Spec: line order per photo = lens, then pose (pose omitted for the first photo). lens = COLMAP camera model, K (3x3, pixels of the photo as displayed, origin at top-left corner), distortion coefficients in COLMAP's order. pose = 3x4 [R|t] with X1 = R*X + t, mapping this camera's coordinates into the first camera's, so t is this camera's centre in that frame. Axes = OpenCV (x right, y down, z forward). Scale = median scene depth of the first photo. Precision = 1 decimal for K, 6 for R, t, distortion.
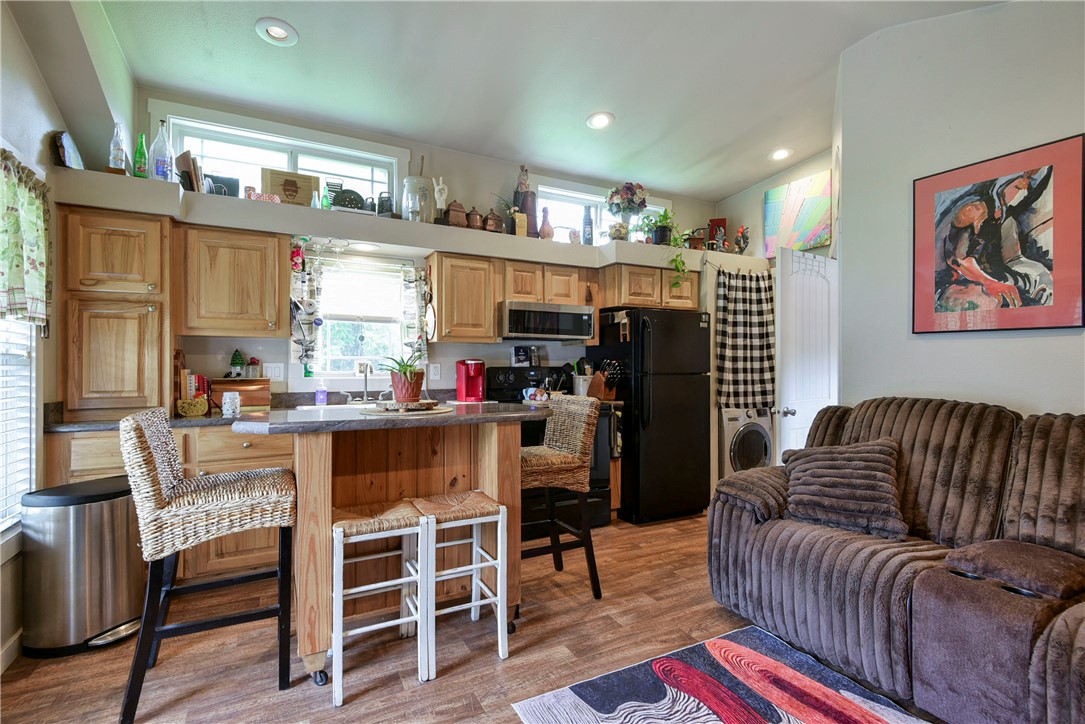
lens RADIAL K [[497.8, 0, 546.6], [0, 497.8, 363.8], [0, 0, 1]] dist [0.011816, -0.009811]
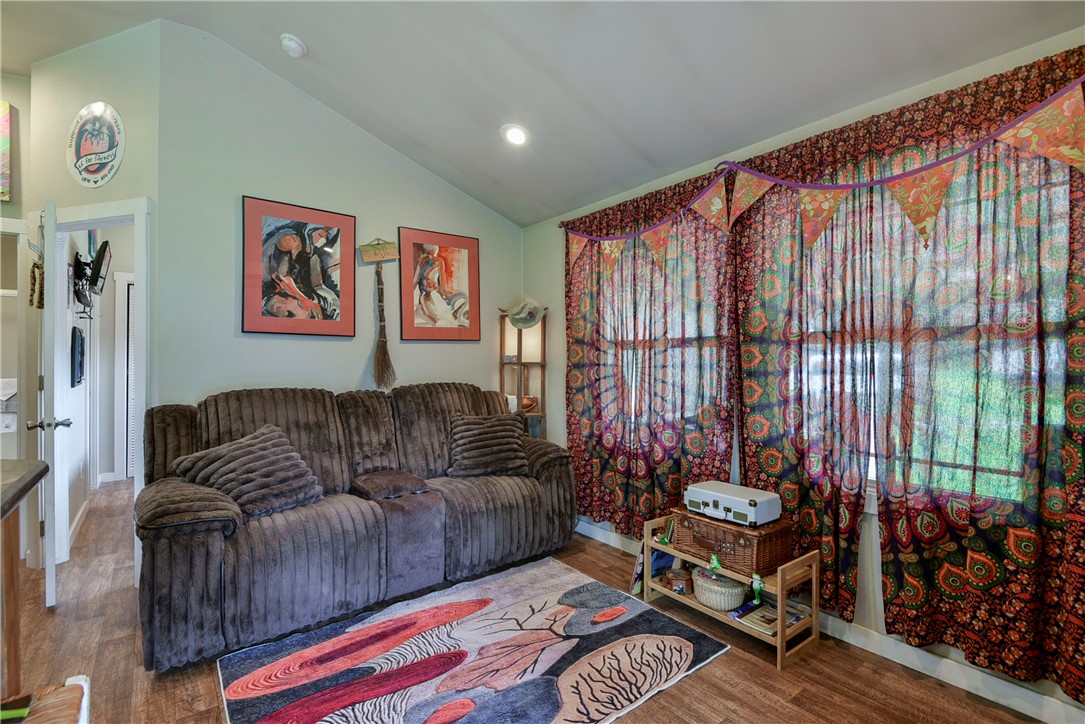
lens RADIAL K [[497.8, 0, 543.1], [0, 497.8, 361.0], [0, 0, 1]] dist [0.011816, -0.009811]
pose [[-0.169941, -0.005231, 0.985440, -0.414498], [0.001372, 0.999984, 0.005545, -0.001450], [-0.985453, 0.002295, -0.169931, 0.450030]]
